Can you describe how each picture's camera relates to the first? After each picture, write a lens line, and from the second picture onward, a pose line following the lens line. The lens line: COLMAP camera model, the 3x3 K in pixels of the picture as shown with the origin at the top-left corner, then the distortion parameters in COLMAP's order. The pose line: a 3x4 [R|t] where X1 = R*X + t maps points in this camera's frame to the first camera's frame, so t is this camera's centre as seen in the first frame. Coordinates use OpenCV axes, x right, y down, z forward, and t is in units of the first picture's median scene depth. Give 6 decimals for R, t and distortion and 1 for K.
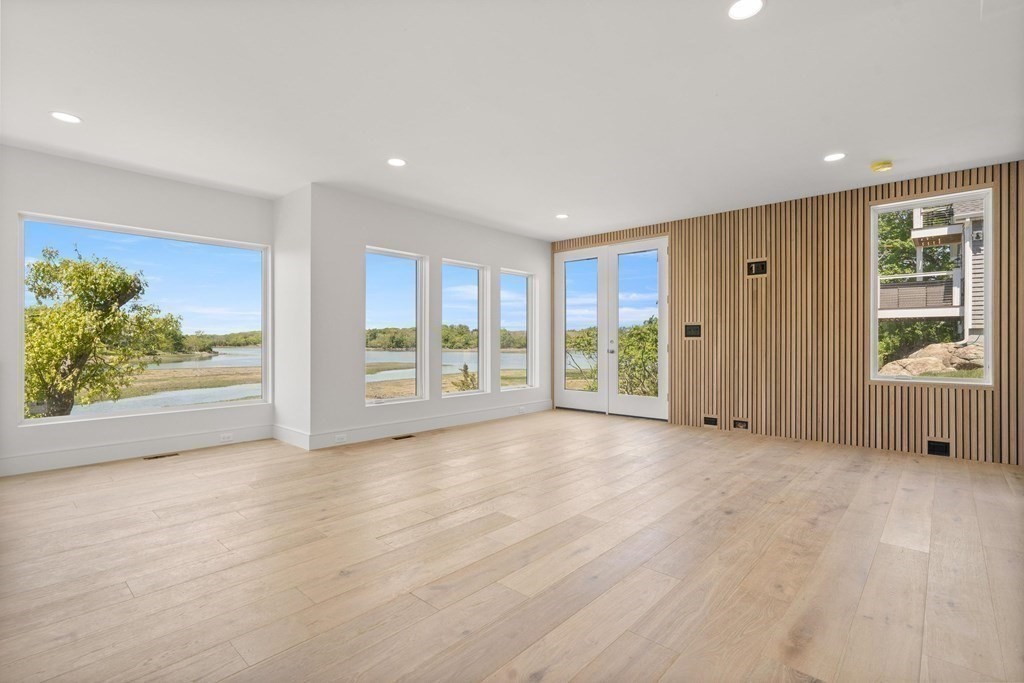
lens RADIAL K [[461.6, 0, 509.9], [0, 461.6, 341.1], [0, 0, 1]] dist [0.000813, 0.000045]
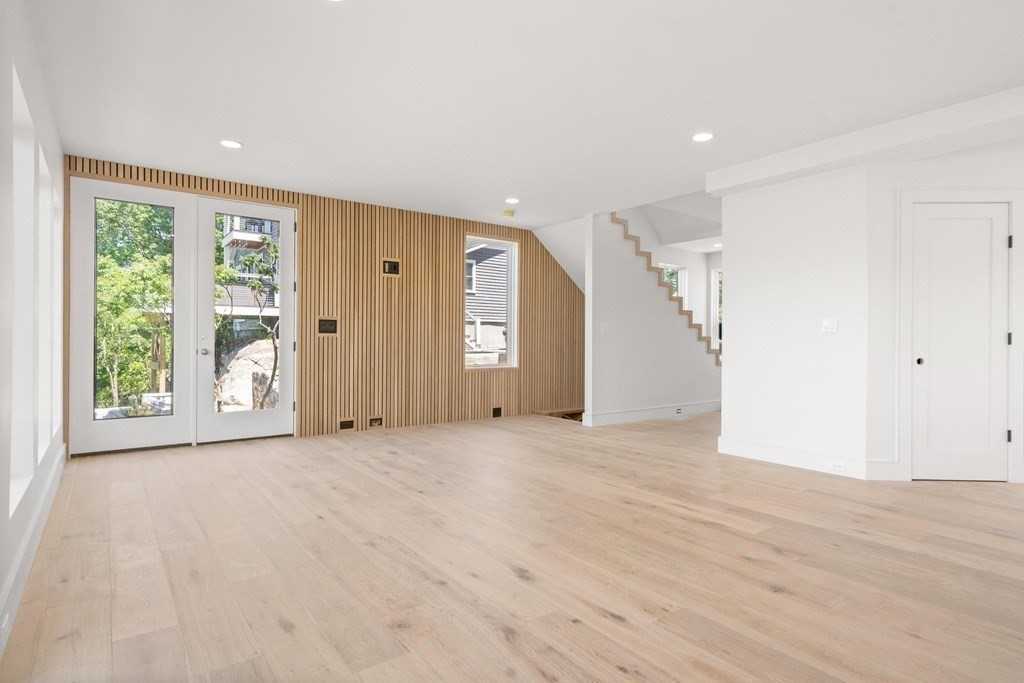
lens RADIAL K [[542.6, 0, 491.5], [0, 542.6, 342.3], [0, 0, 1]] dist [0.000943, 0.000595]
pose [[0.214745, -0.004031, 0.976662, -0.583183], [-0.006148, 0.999966, 0.005479, 0.000859], [-0.976651, -0.007182, 0.214713, 0.504377]]
